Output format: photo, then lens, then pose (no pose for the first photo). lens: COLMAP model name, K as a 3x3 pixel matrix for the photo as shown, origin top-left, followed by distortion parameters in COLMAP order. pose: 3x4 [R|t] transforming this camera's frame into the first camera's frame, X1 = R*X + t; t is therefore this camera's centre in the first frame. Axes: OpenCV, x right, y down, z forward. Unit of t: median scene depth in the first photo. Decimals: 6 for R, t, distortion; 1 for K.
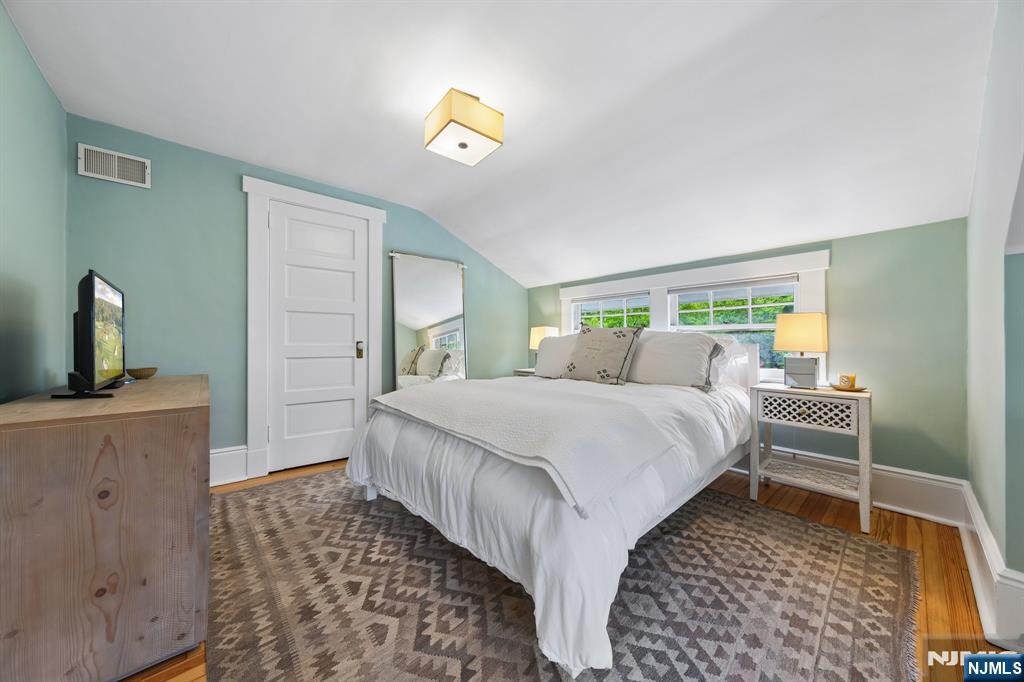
lens RADIAL K [[361.2, 0, 516.1], [0, 361.2, 342.6], [0, 0, 1]] dist [-0.000738, 0.001780]
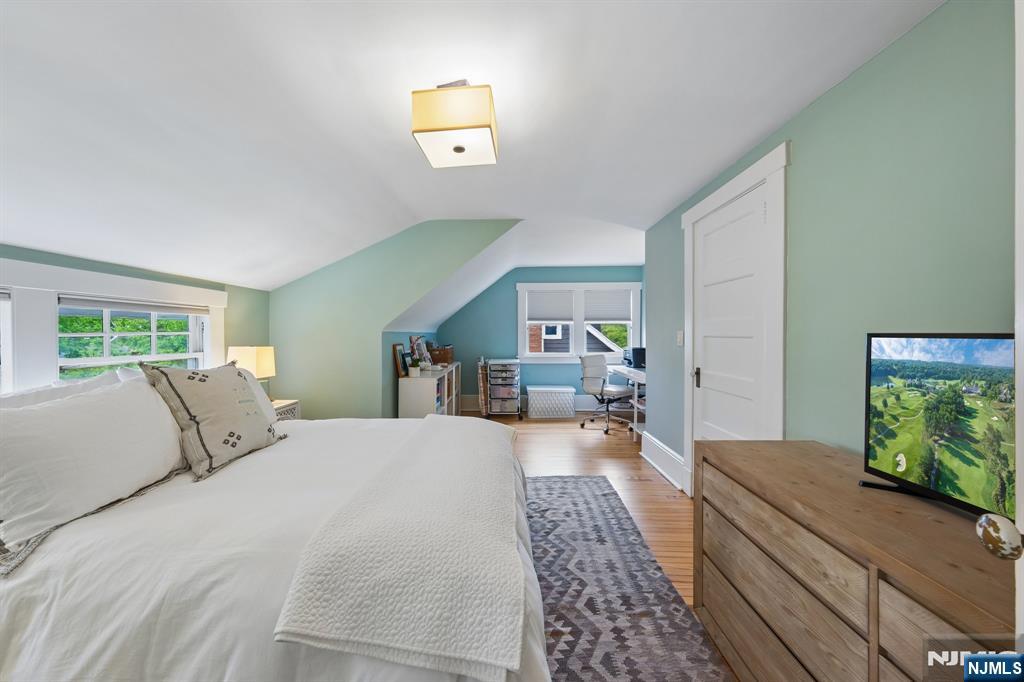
lens RADIAL K [[361.2, 0, 510.5], [0, 361.2, 334.8], [0, 0, 1]] dist [-0.000738, 0.001780]
pose [[-0.754902, -0.004763, 0.655820, -1.017172], [-0.001527, 0.999984, 0.005505, -0.187571], [-0.655835, 0.003154, -0.754897, 2.058585]]
